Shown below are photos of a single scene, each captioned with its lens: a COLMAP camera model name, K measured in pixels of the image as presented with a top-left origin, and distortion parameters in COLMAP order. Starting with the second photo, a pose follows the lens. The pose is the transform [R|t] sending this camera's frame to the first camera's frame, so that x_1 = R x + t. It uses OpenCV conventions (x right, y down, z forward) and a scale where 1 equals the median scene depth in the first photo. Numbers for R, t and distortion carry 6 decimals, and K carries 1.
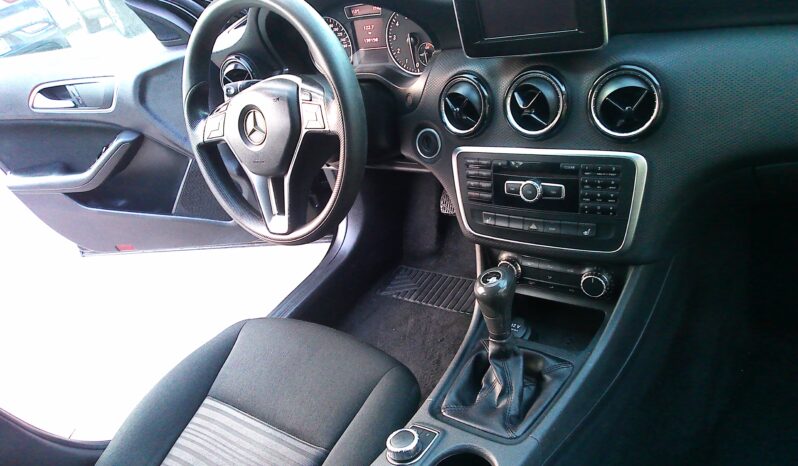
lens RADIAL K [[617.5, 0, 399.0], [0, 617.5, 233.0], [0, 0, 1]] dist [0.059520, -0.000730]
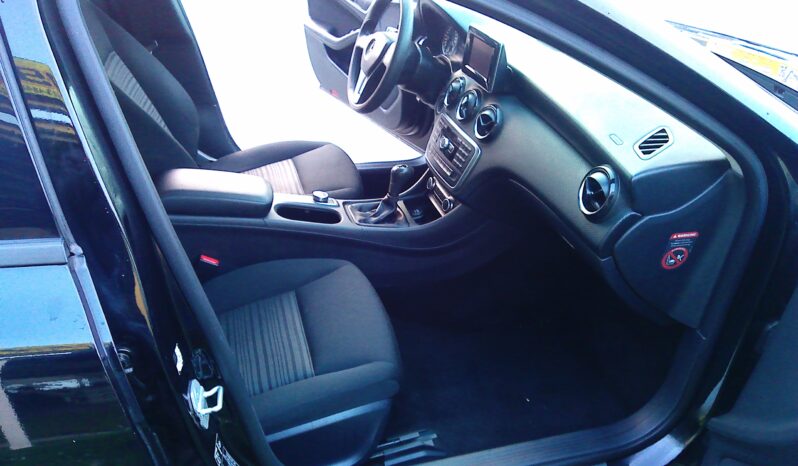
lens RADIAL K [[617.5, 0, 399.0], [0, 617.5, 233.0], [0, 0, 1]] dist [0.059520, -0.000730]
pose [[0.740027, 0.593820, -0.315813, 0.948325], [-0.580213, 0.801130, 0.146775, -0.045755], [0.340165, 0.074622, 0.937400, -0.943089]]
